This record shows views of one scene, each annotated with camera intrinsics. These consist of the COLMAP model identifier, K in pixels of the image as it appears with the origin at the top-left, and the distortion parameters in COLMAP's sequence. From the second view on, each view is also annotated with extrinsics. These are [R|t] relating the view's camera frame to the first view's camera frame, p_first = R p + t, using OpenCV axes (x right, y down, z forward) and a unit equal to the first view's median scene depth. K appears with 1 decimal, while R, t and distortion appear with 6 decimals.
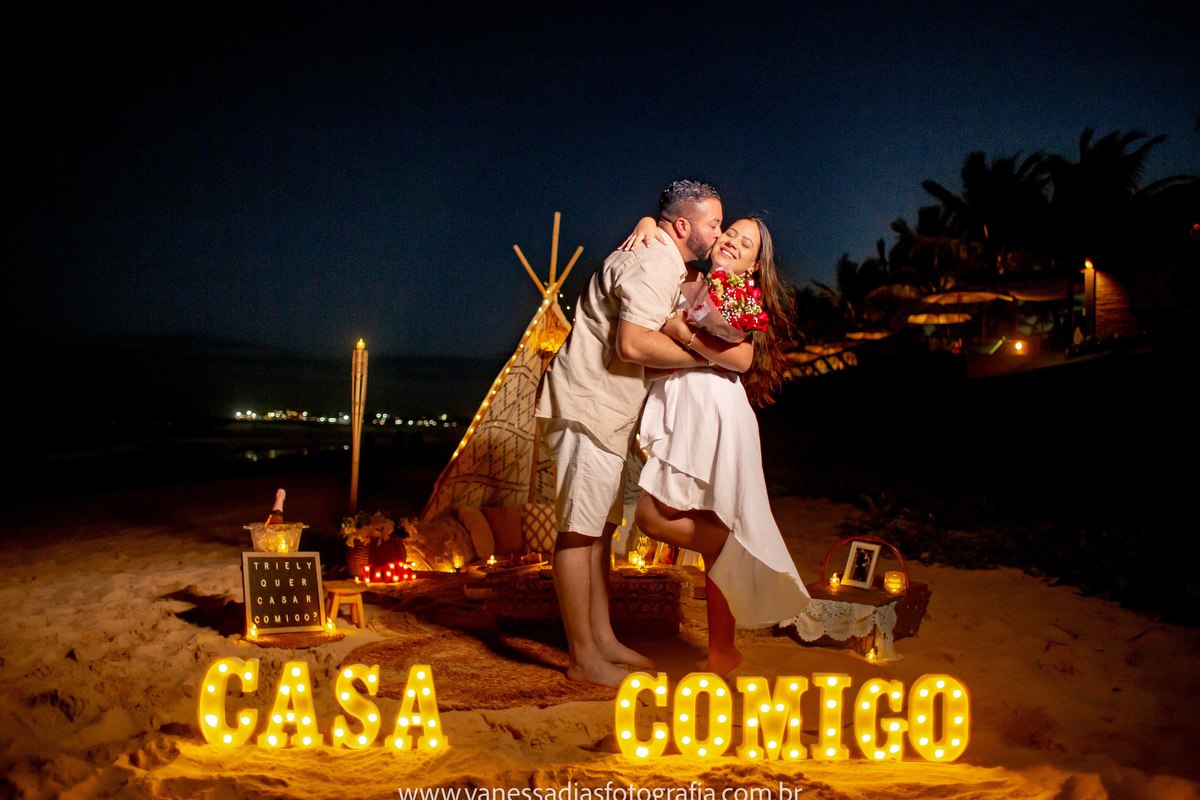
lens RADIAL K [[957.8, 0, 602.1], [0, 957.8, 398.3], [0, 0, 1]] dist [-0.102141, 0.131779]
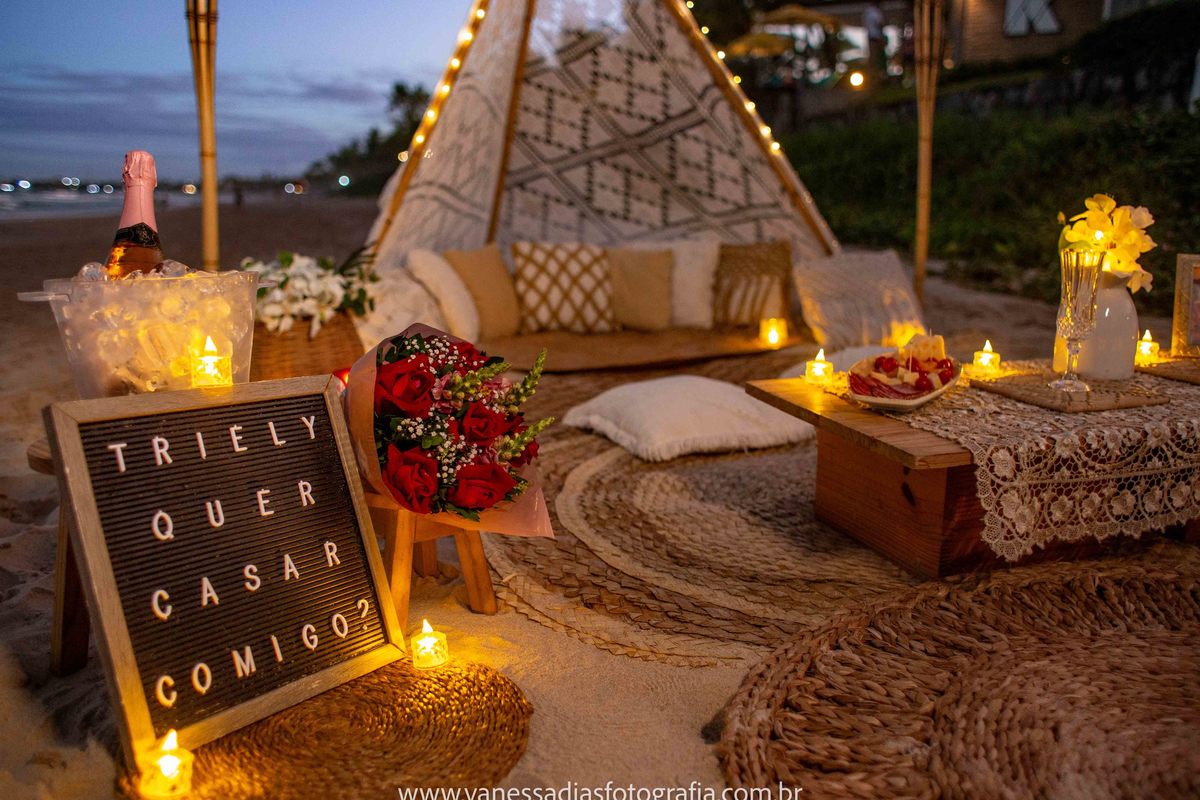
lens RADIAL K [[1008.9, 0, 592.3], [0, 1008.9, 397.0], [0, 0, 1]] dist [-0.096455, 0.129422]
pose [[0.968911, -0.061824, 0.239559, -0.310052], [0.004214, 0.972258, 0.233871, 0.106873], [-0.247372, -0.225591, 0.942293, 0.744087]]
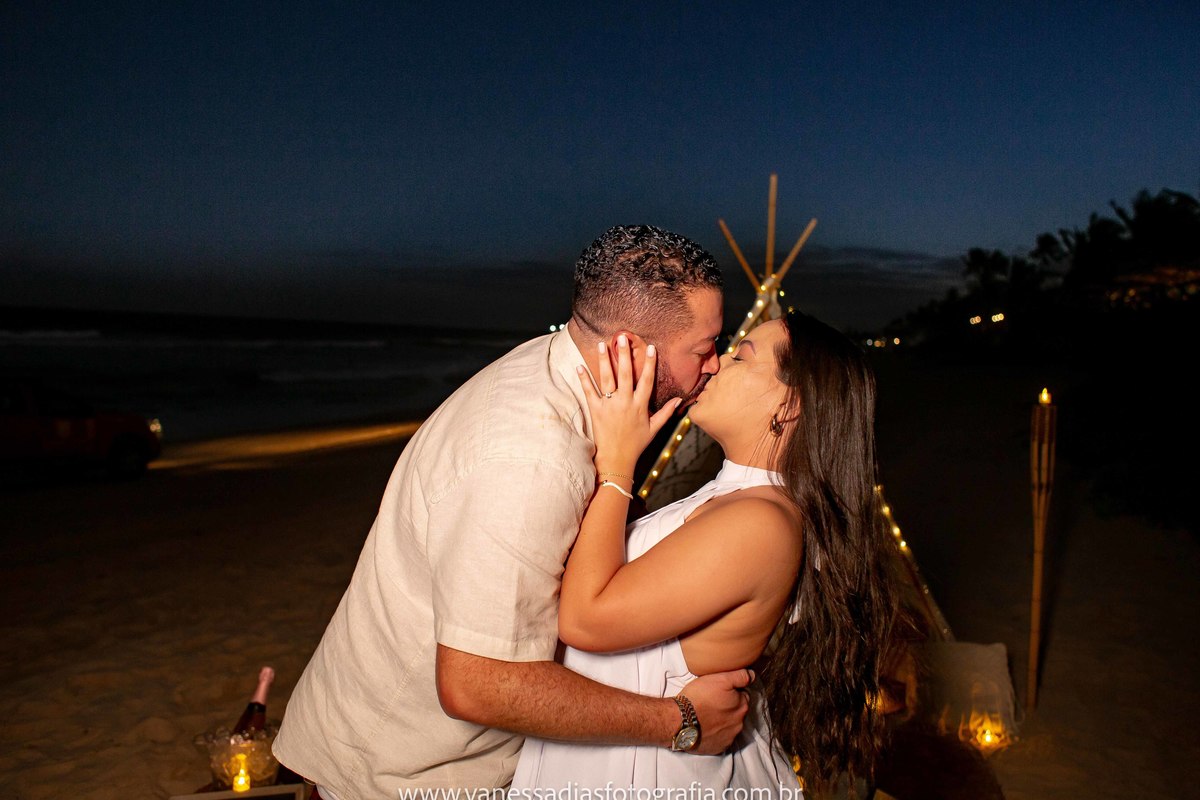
lens RADIAL K [[957.8, 0, 602.1], [0, 957.8, 398.3], [0, 0, 1]] dist [-0.102141, 0.131779]
pose [[0.950078, 0.026763, -0.310862, 0.085184], [0.001316, 0.995962, 0.089770, -0.159349], [0.312009, -0.085698, 0.946206, 0.510108]]
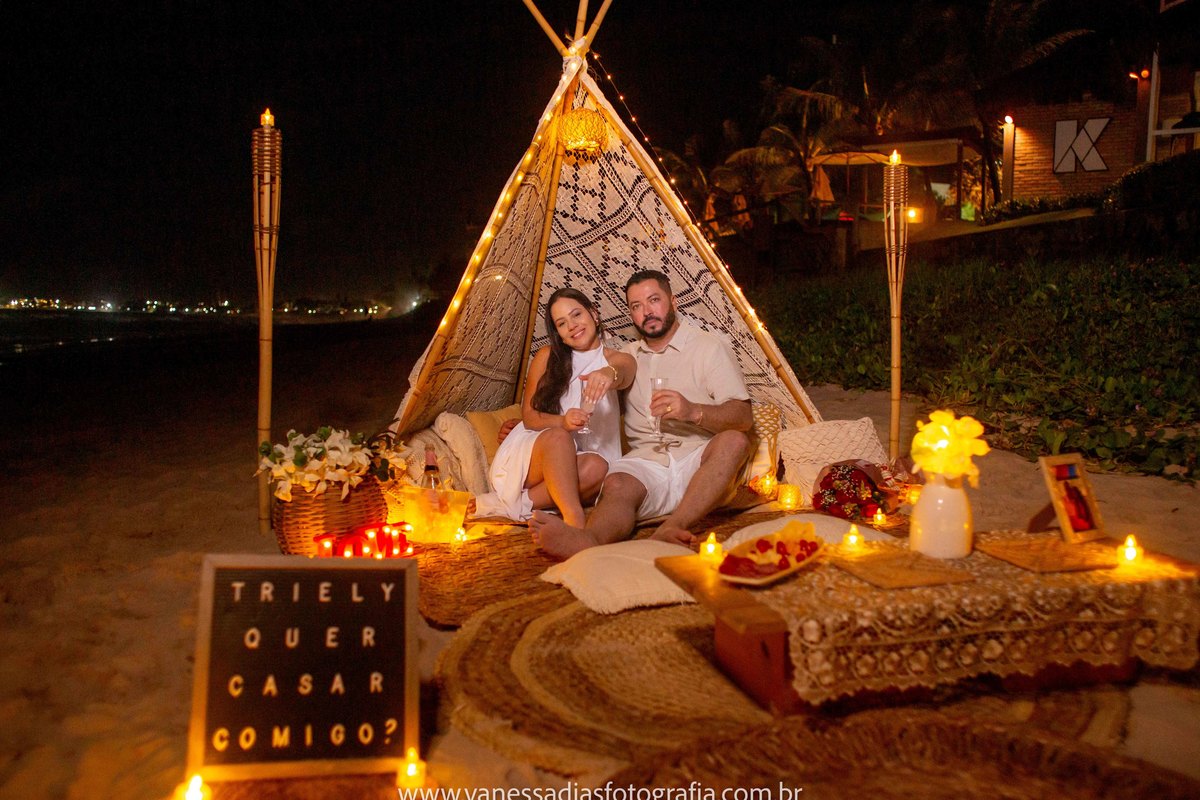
lens RADIAL K [[1023.7, 0, 601.2], [0, 1023.7, 399.5], [0, 0, 1]] dist [-0.102674, 0.138833]
pose [[0.981719, -0.025749, 0.188588, -0.278156], [0.003703, 0.993204, 0.116329, 0.053071], [-0.190302, -0.113503, 0.975142, 0.610820]]
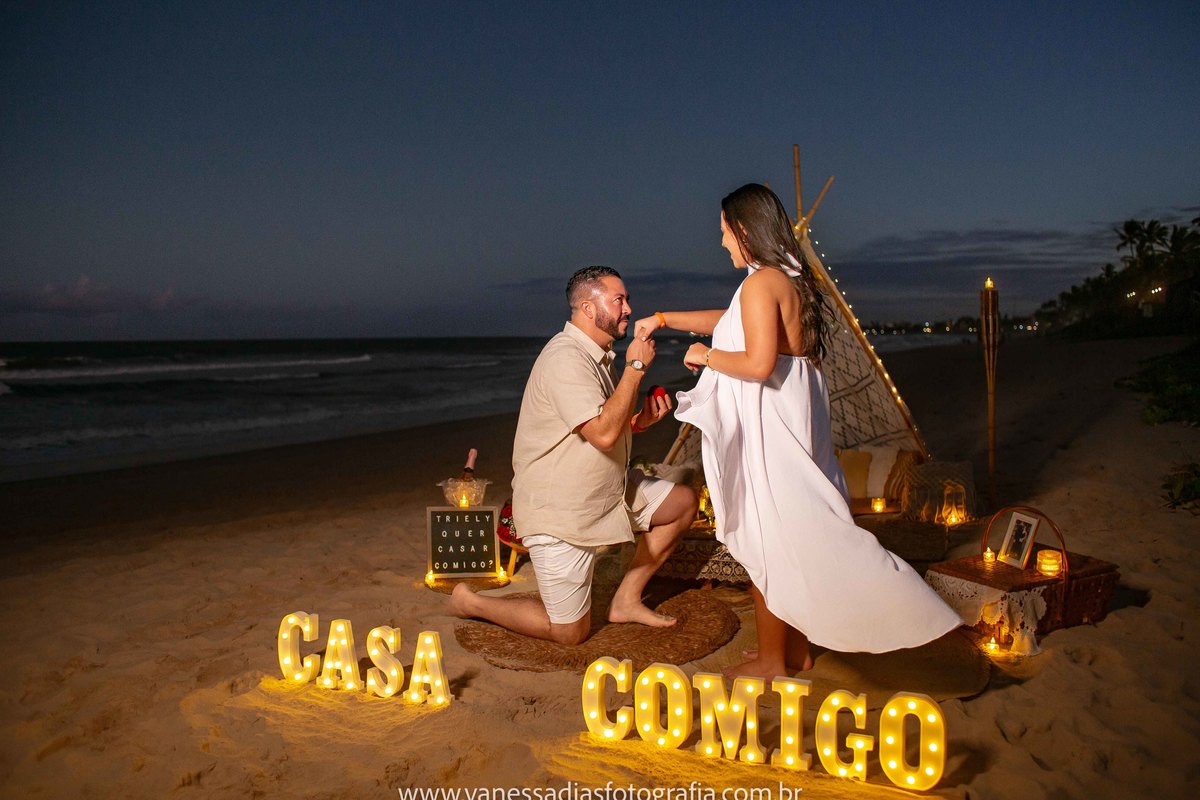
lens RADIAL K [[957.8, 0, 602.1], [0, 957.8, 398.3], [0, 0, 1]] dist [-0.102141, 0.131779]
pose [[0.893612, -0.018779, -0.448447, 0.331781], [0.060909, 0.994956, 0.079708, -0.048127], [0.444689, -0.098542, 0.890248, 0.071367]]
